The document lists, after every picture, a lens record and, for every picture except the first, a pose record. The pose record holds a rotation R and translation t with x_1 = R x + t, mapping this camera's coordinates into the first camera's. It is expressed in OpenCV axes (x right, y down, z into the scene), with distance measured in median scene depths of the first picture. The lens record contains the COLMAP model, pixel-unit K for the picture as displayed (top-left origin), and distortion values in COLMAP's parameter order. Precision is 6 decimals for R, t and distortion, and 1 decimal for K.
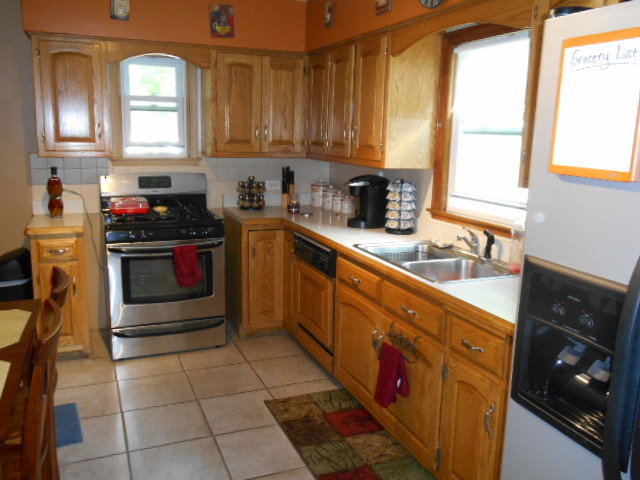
lens RADIAL K [[562.0, 0, 322.0], [0, 562.0, 240.0], [0, 0, 1]] dist [-0.003024, 0.000532]
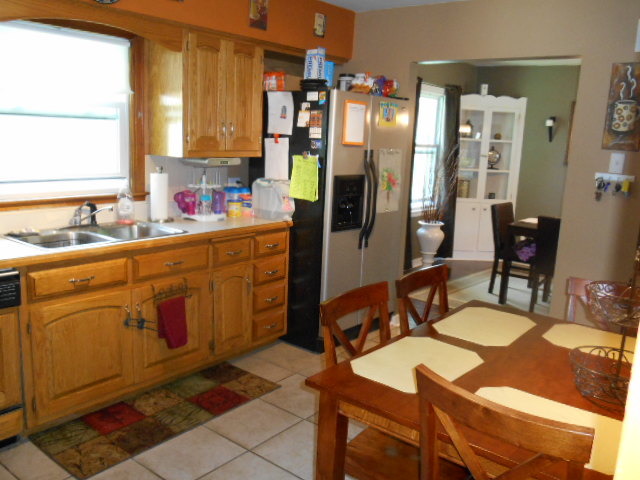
lens RADIAL K [[562.0, 0, 321.5], [0, 562.0, 241.1], [0, 0, 1]] dist [-0.003024, 0.000532]
pose [[-0.483919, -0.202226, 0.851426, -0.944121], [0.112790, 0.950406, 0.289841, -0.223108], [-0.867814, 0.236292, -0.437110, 1.106377]]
